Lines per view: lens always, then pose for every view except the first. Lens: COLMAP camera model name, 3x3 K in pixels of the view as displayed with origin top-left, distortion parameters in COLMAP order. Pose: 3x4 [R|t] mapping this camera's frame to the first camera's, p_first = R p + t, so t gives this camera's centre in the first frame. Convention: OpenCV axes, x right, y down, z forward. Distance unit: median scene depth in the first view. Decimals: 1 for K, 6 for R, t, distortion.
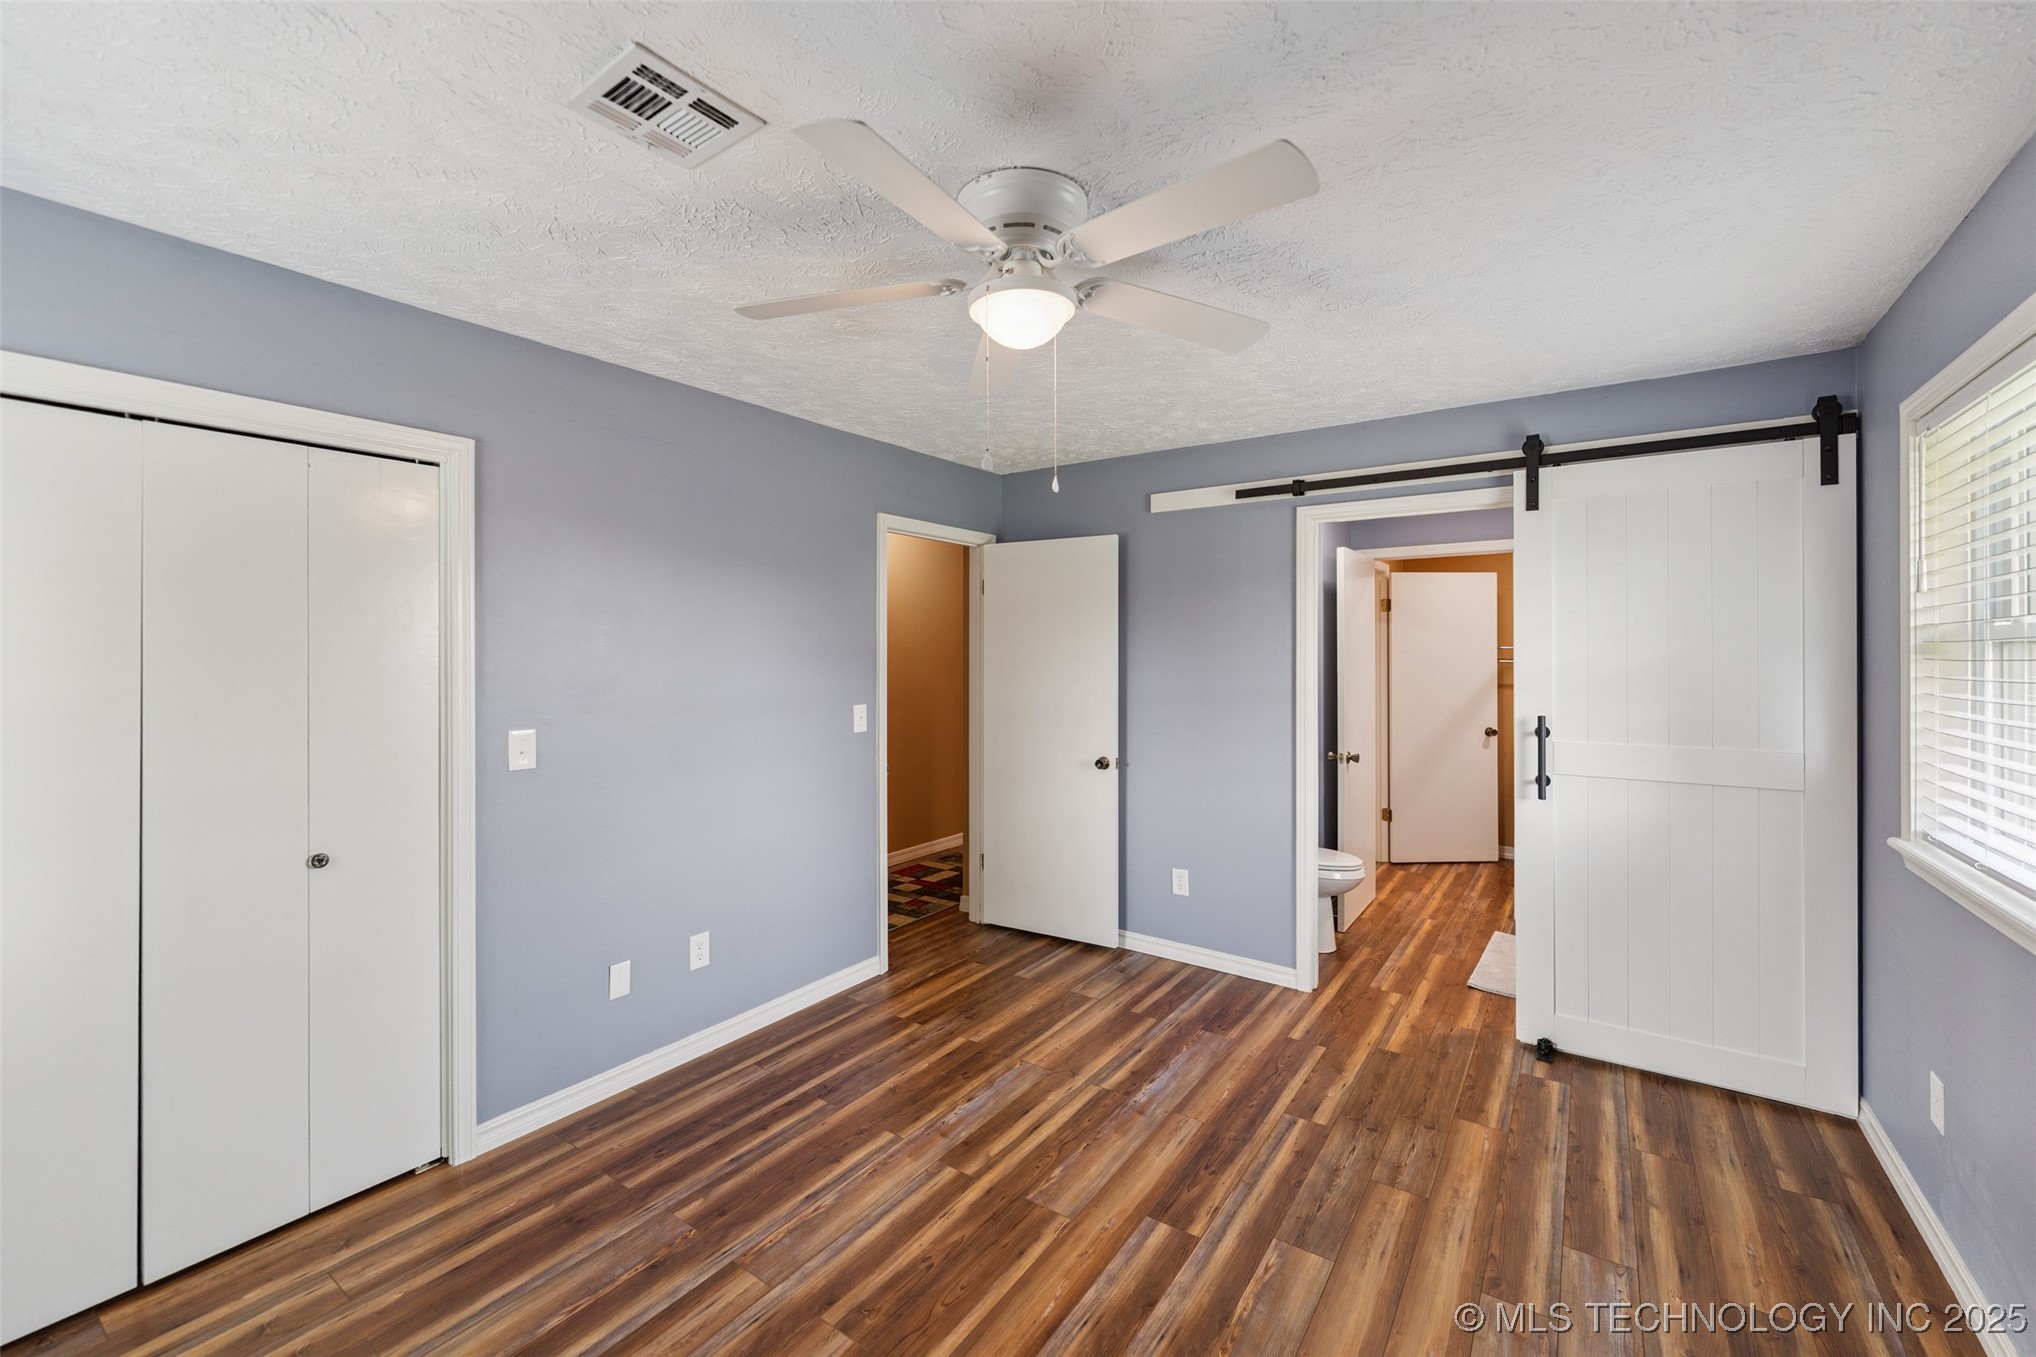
lens RADIAL K [[825.5, 0, 1008.9], [0, 825.5, 664.0], [0, 0, 1]] dist [0.000346, -0.000262]
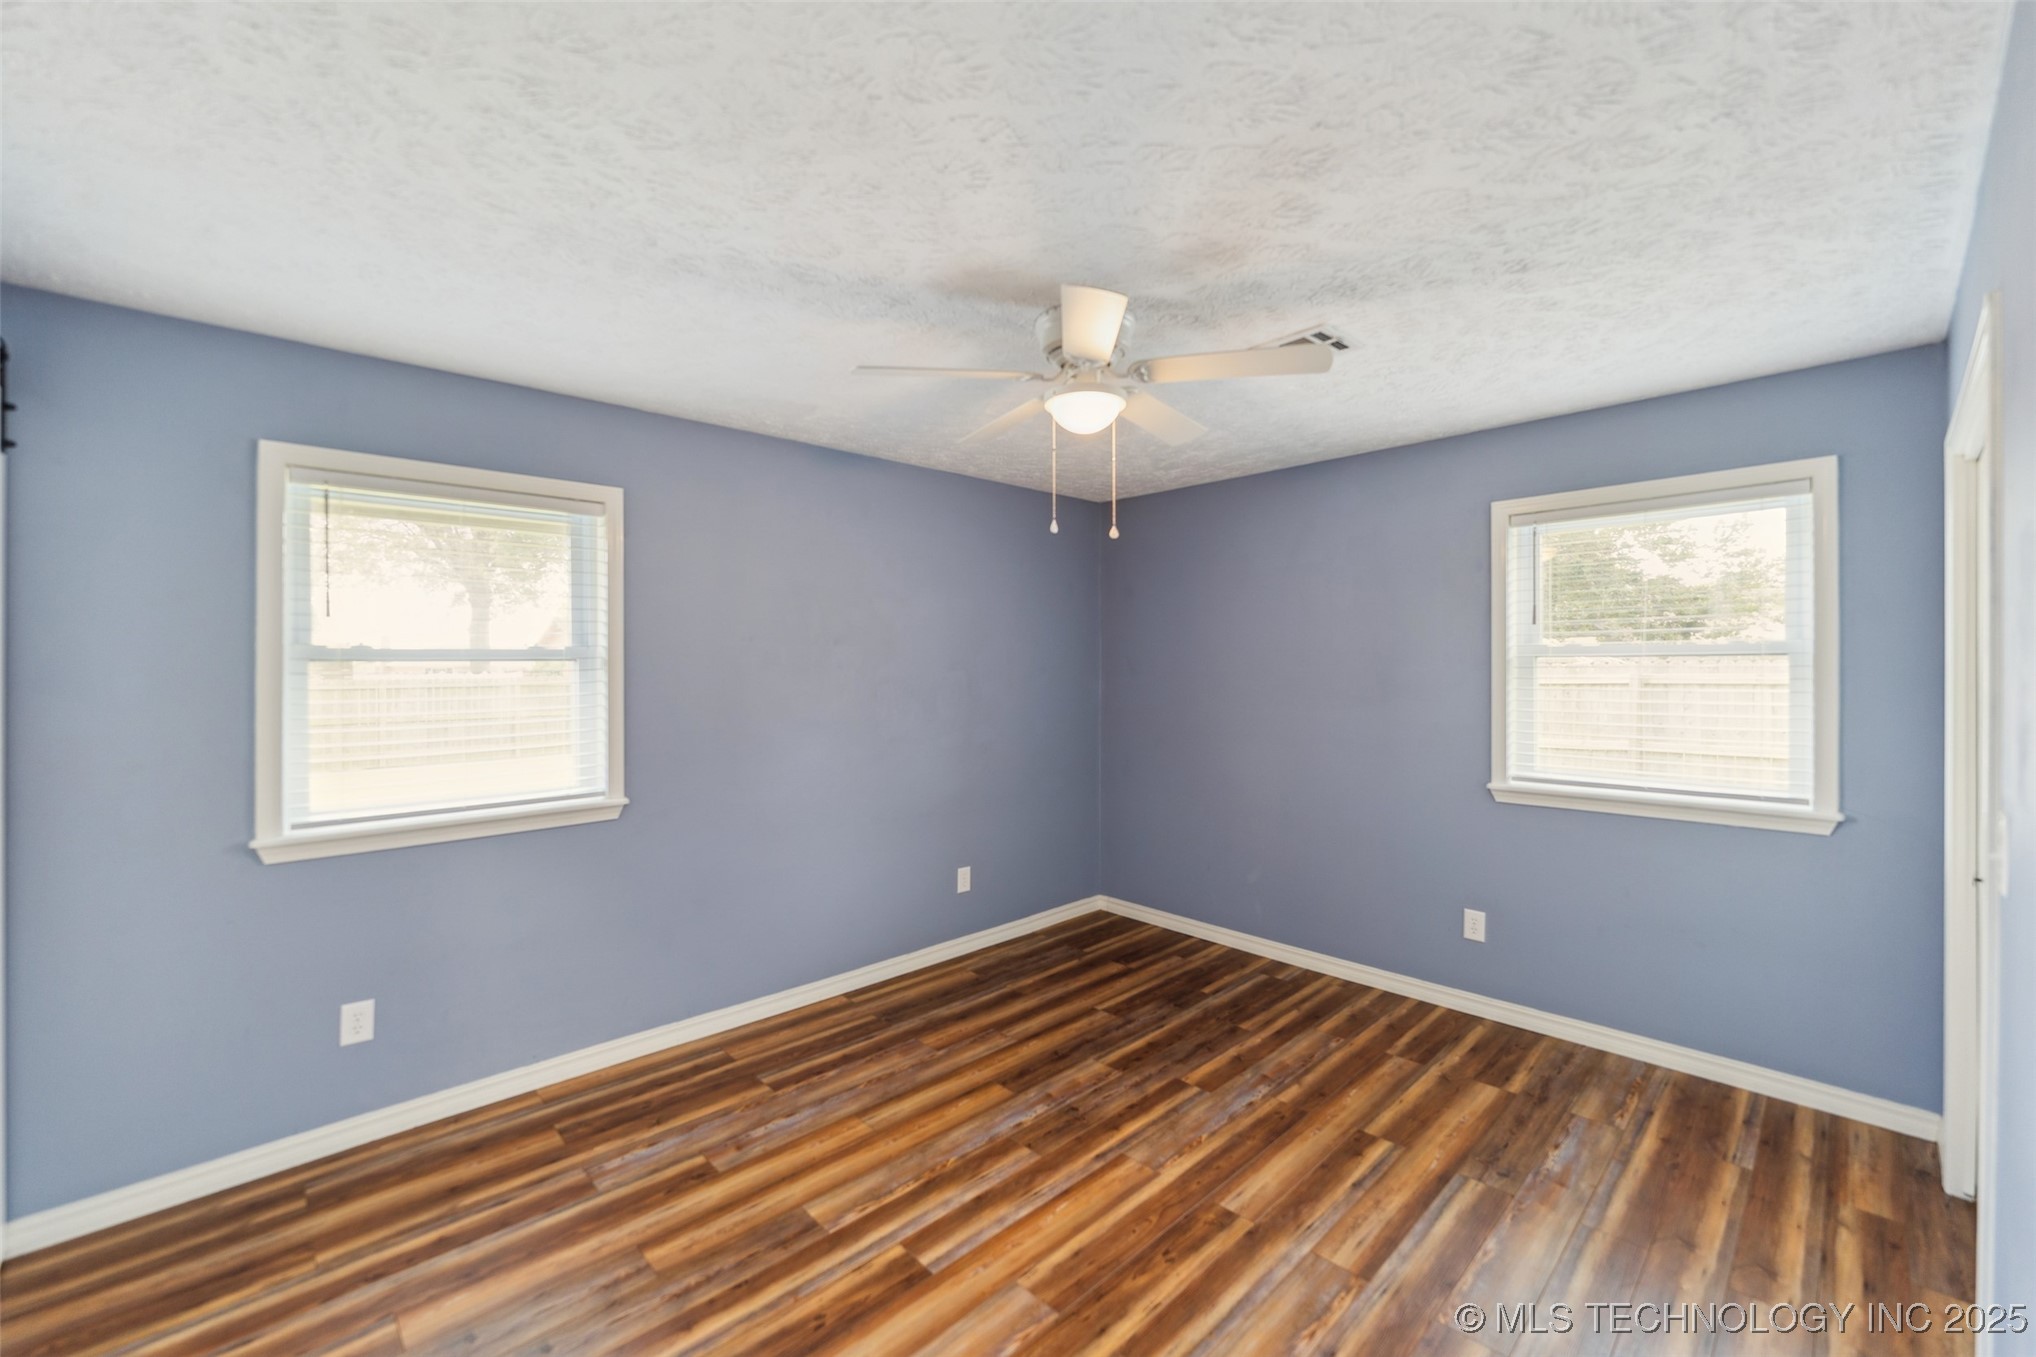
lens RADIAL K [[825.5, 0, 1008.9], [0, 825.5, 664.0], [0, 0, 1]] dist [0.000346, -0.000262]
pose [[-0.980521, 0.004197, 0.196370, -0.104482], [0.005332, 0.999972, 0.005254, -0.021511], [-0.196342, 0.006199, -0.980516, 1.968784]]
